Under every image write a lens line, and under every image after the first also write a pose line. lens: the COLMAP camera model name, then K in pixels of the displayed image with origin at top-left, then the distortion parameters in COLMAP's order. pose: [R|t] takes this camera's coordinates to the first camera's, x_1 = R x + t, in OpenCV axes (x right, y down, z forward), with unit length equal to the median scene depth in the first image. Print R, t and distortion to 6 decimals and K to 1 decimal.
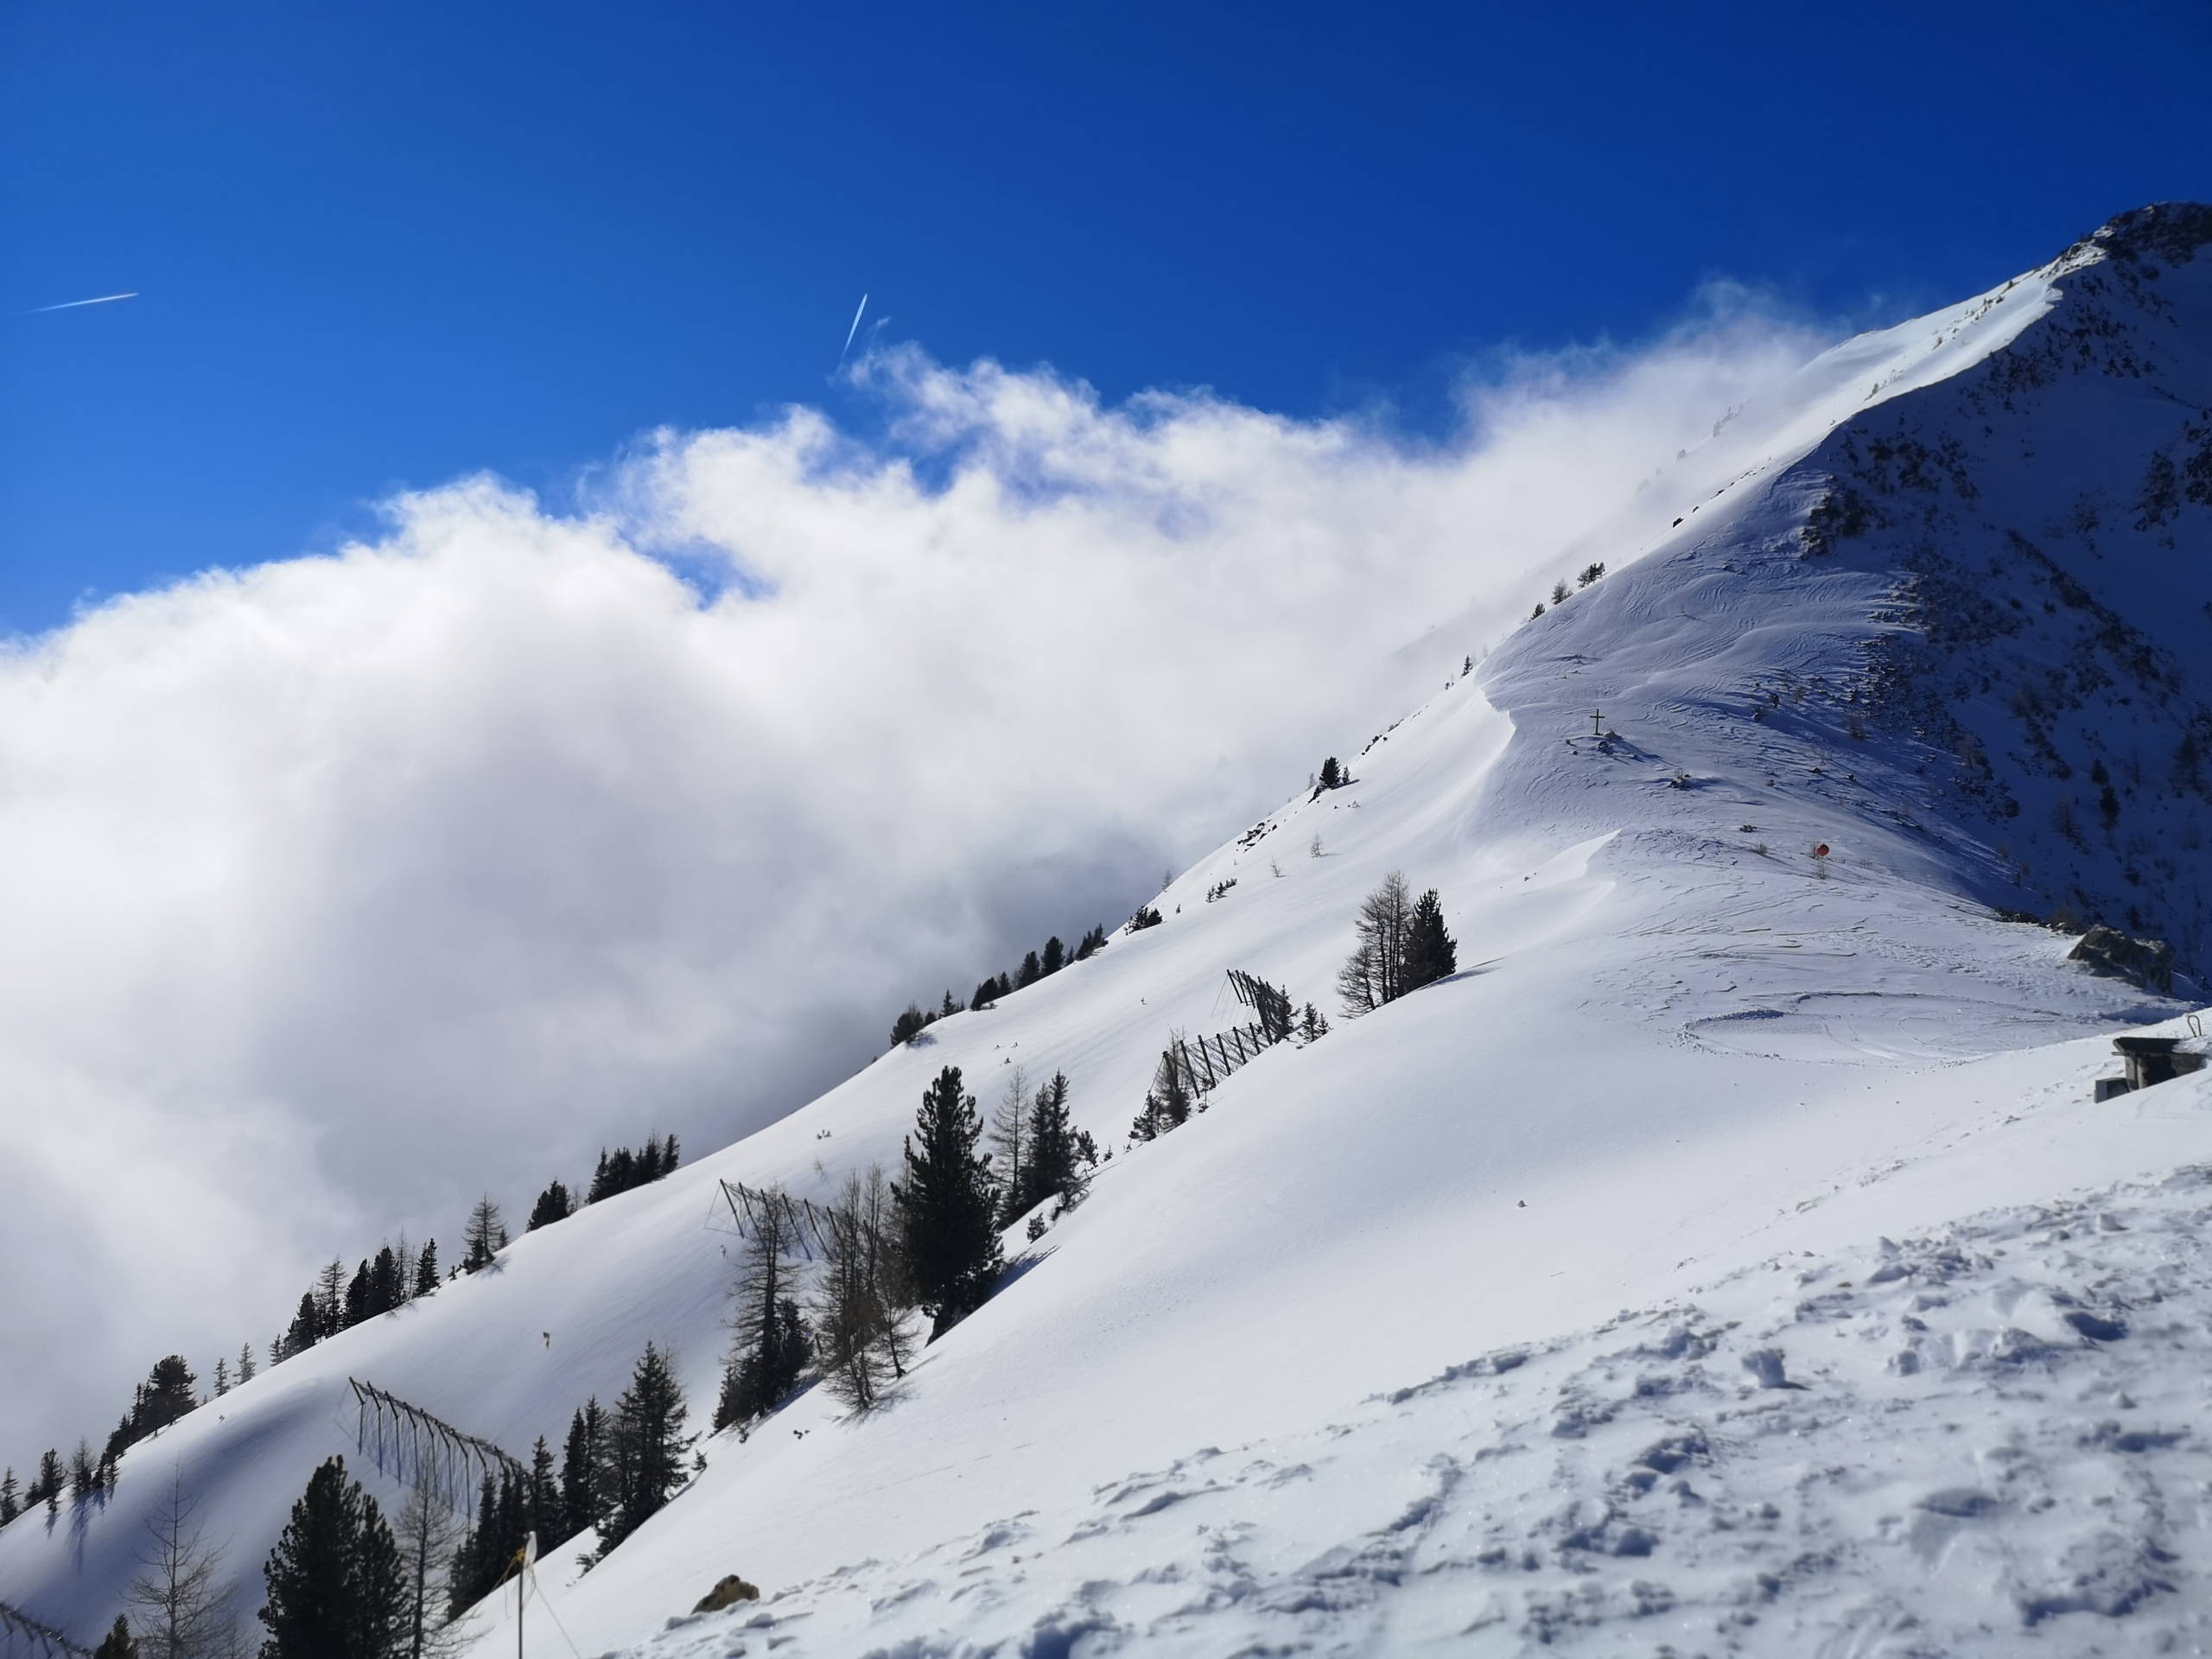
lens RADIAL K [[1692.5, 0, 1111.6], [0, 1692.5, 834.9], [0, 0, 1]] dist [0.052614, -0.016587]
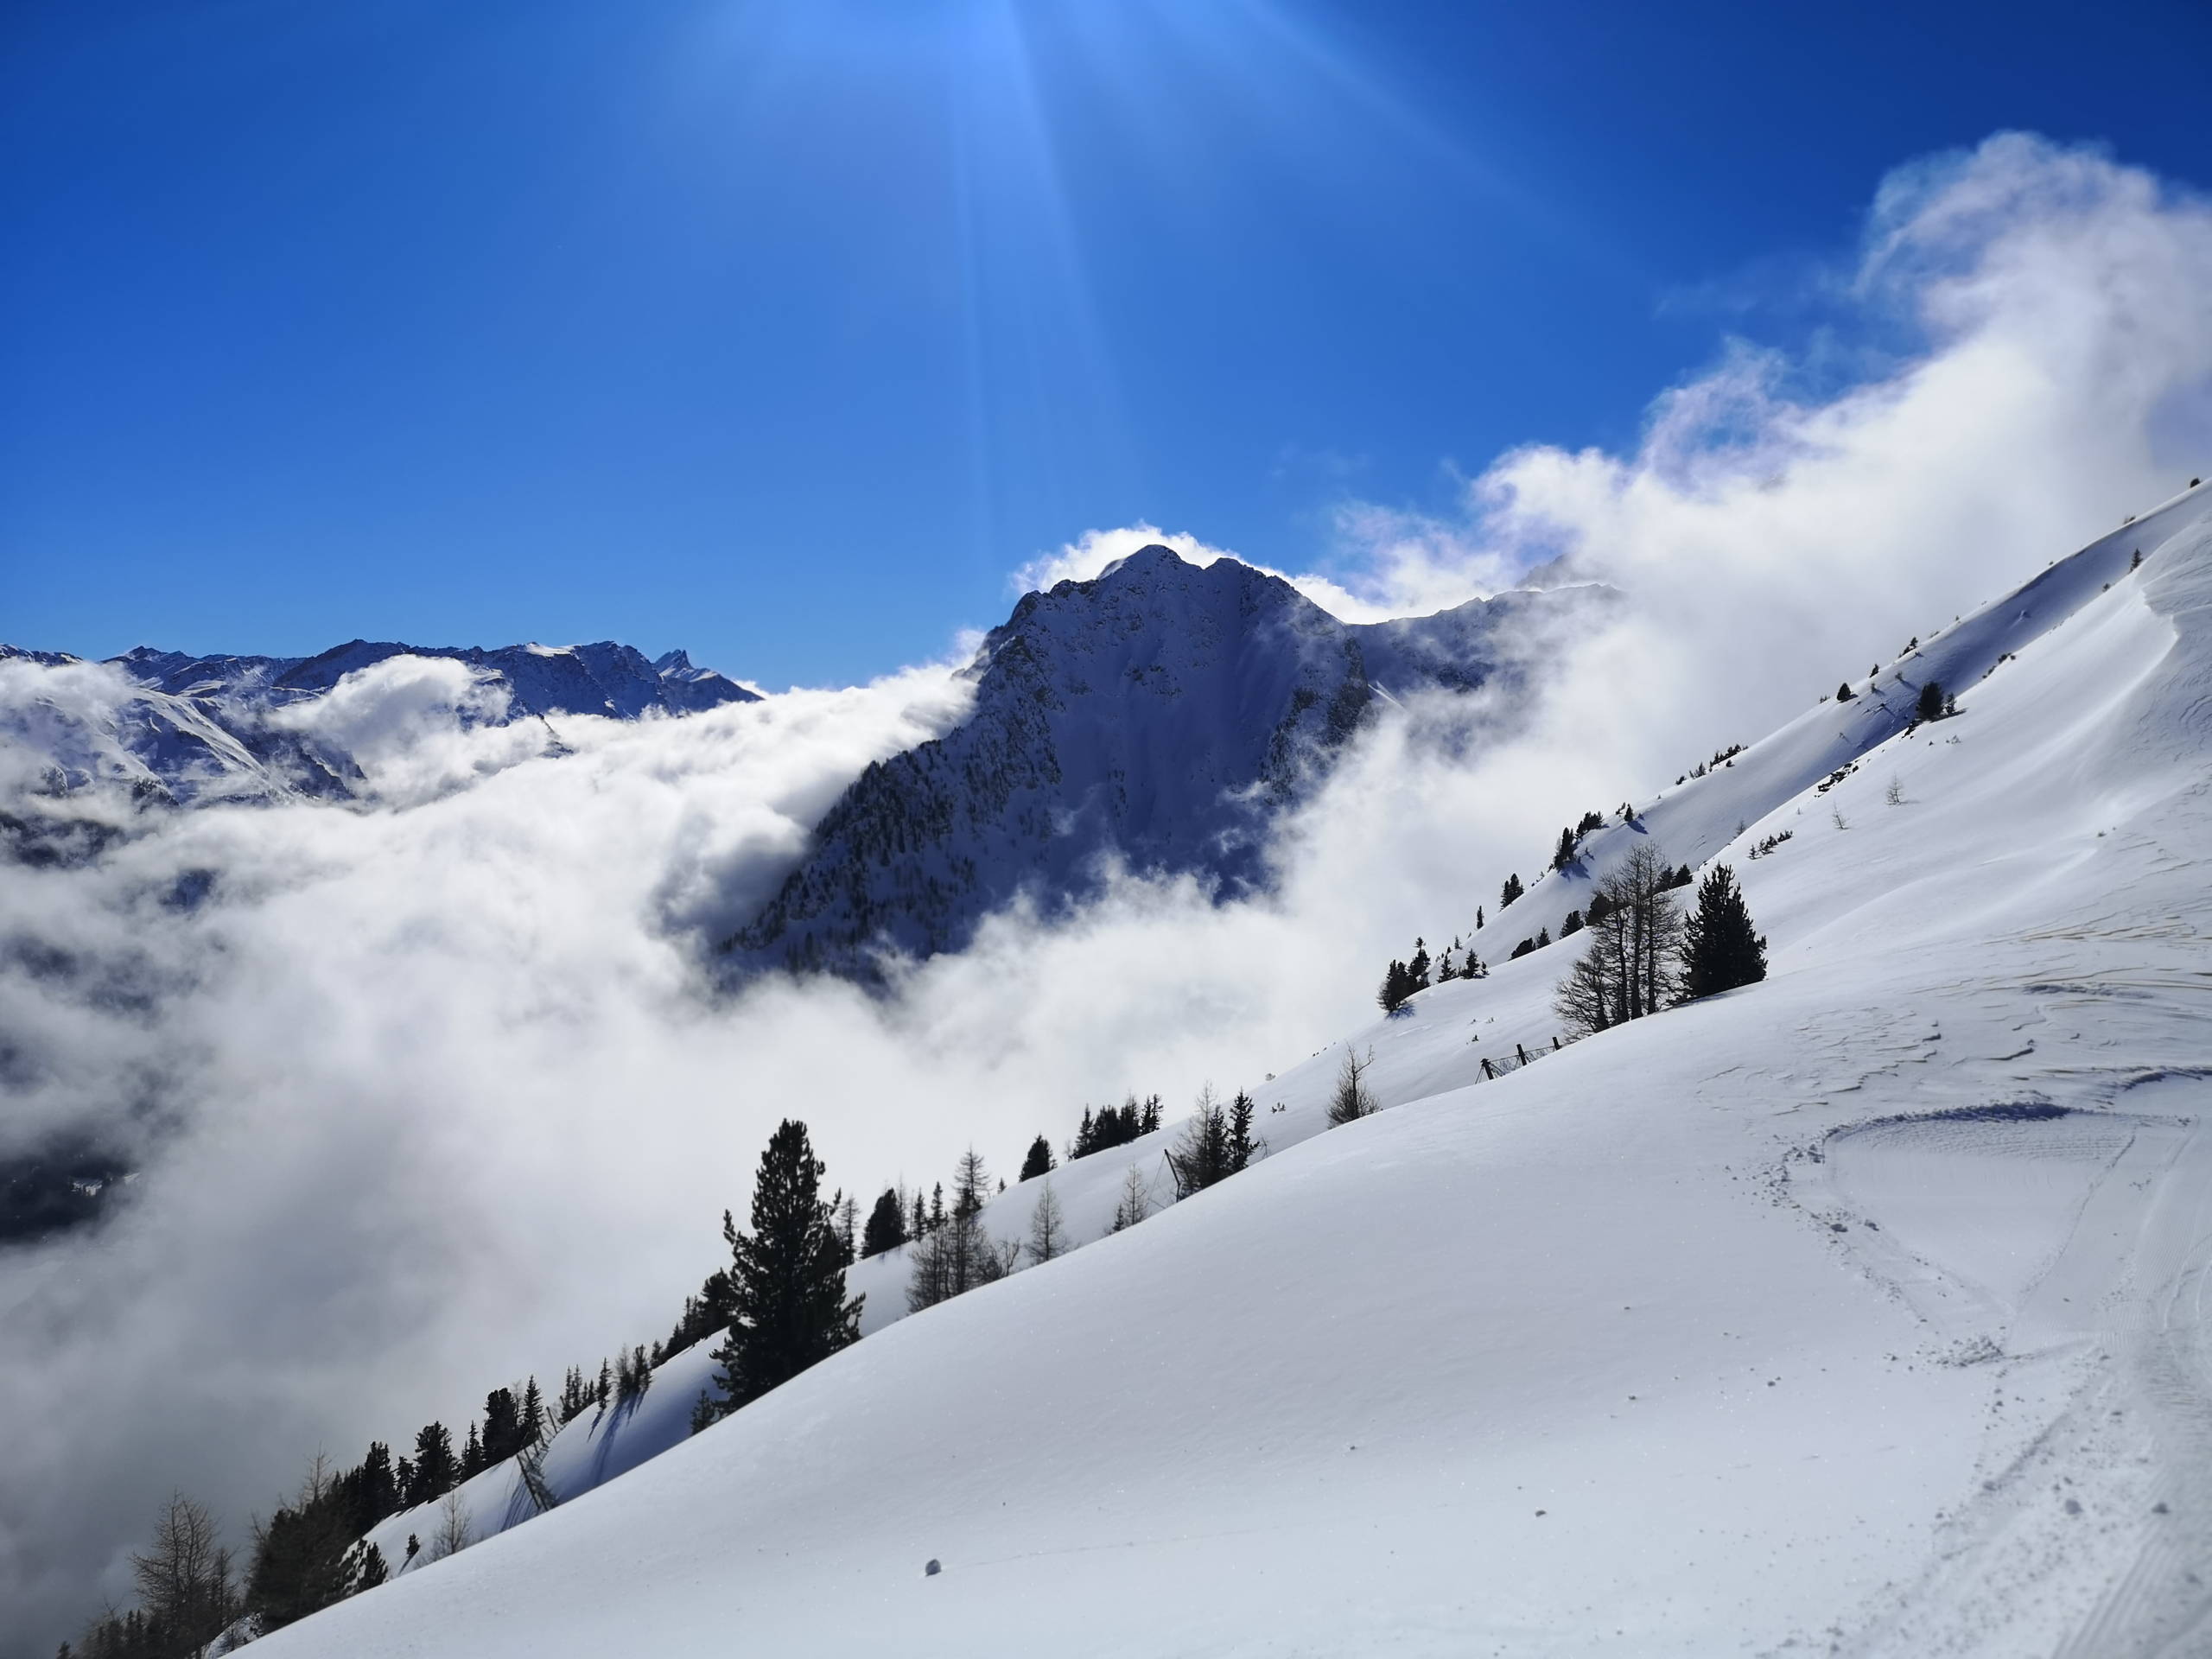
lens RADIAL K [[1692.5, 0, 1101.7], [0, 1692.5, 827.5], [0, 0, 1]] dist [0.052614, -0.016587]
pose [[0.930986, -0.006083, -0.365004, 0.072455], [0.015730, 0.999601, 0.023463, -0.001535], [0.364716, -0.027585, 0.930710, 0.086276]]
